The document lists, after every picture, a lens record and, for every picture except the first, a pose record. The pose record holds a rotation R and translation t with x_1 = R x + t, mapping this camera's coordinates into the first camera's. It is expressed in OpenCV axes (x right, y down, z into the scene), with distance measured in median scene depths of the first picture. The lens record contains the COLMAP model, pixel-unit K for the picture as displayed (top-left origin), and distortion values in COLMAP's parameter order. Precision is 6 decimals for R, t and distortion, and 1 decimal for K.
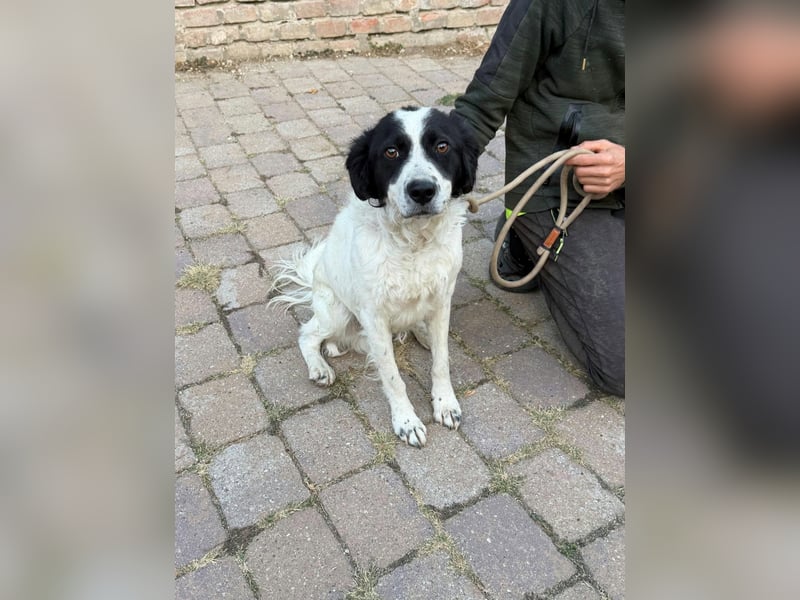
lens RADIAL K [[687.5, 0, 396.0], [0, 687.5, 296.9], [0, 0, 1]] dist [0.198983, -0.480691]
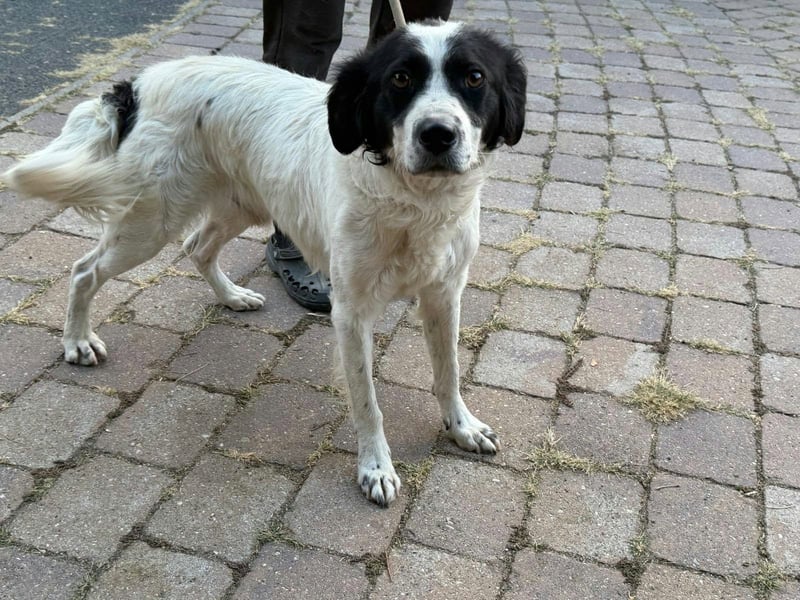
lens RADIAL K [[993.5, 0, 404.3], [0, 993.5, 299.6], [0, 0, 1]] dist [0.216533, -0.532093]
pose [[-0.741295, -0.357604, 0.567980, -0.569972], [0.335378, 0.535665, 0.774974, -0.825908], [-0.581381, 0.764972, -0.277153, 1.276499]]
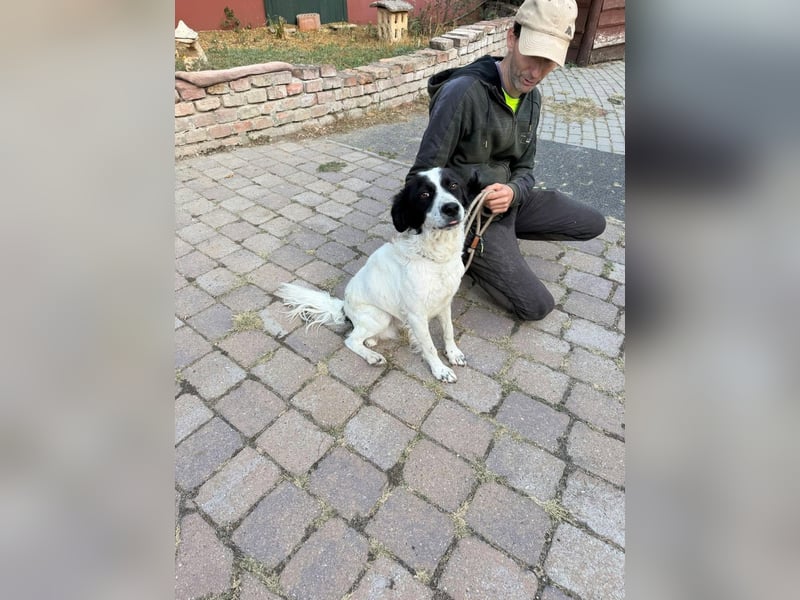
lens RADIAL K [[419.0, 0, 397.5], [0, 419.0, 299.3], [0, 0, 1]] dist [0.074662, -0.117234]
pose [[0.901484, -0.260261, 0.345820, -0.280439], [0.239637, 0.965496, 0.101937, -0.082999], [-0.360418, -0.009023, 0.932747, 0.069954]]
